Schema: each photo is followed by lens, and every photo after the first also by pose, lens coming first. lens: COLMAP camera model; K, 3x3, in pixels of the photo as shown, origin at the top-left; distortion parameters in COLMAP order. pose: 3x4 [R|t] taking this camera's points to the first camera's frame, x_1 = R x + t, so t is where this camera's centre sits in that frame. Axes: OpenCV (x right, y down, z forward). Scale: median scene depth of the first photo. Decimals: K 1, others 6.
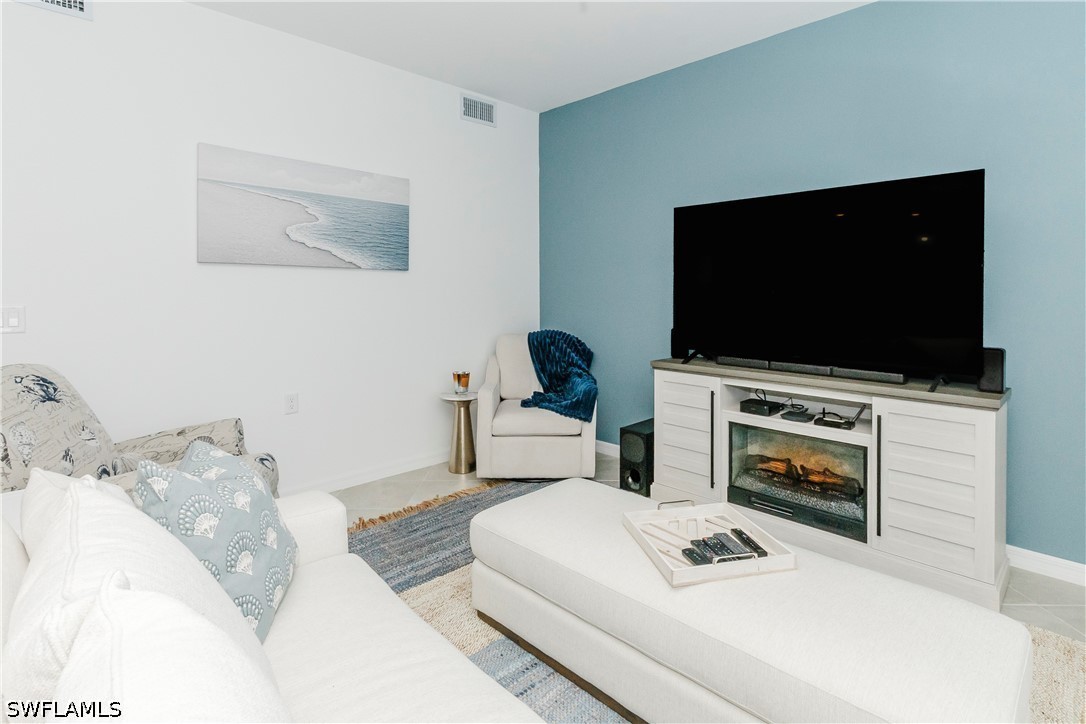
lens RADIAL K [[545.5, 0, 543.4], [0, 545.5, 301.4], [0, 0, 1]] dist [0.000804, 0.000369]
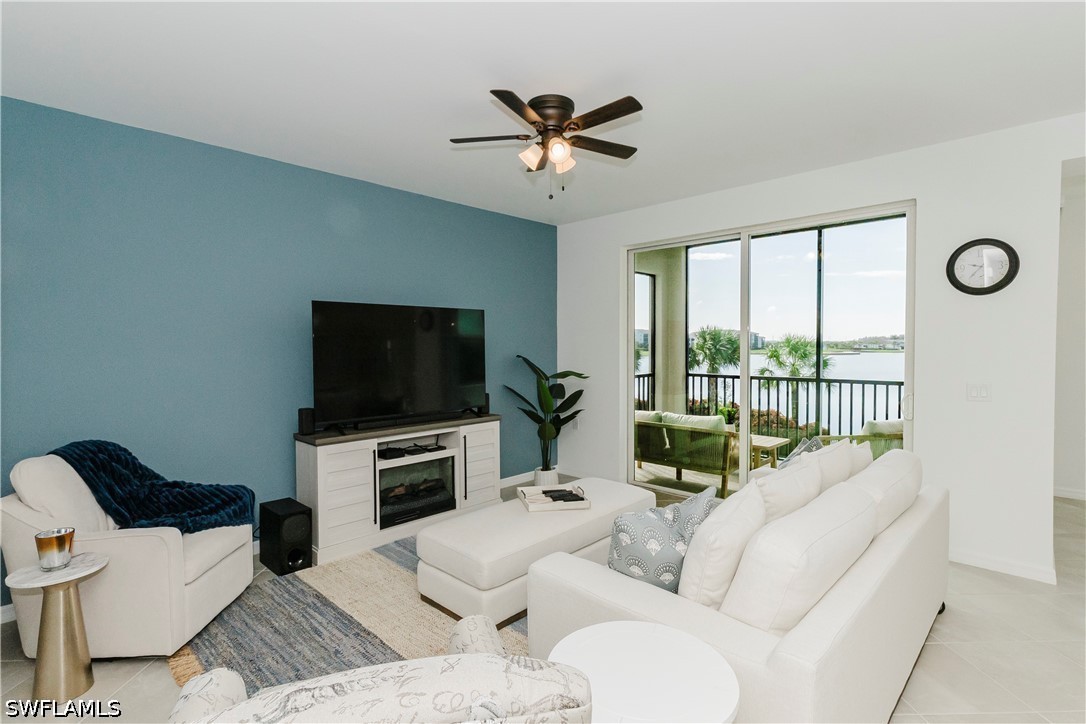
lens RADIAL K [[519.8, 0, 546.5], [0, 519.8, 361.0], [0, 0, 1]] dist [0.001912, 0.000367]
pose [[-0.021838, -0.029920, 0.999314, -0.863000], [0.026271, 0.999190, 0.030491, -0.068610], [-0.999416, 0.026919, -0.021034, 0.561498]]
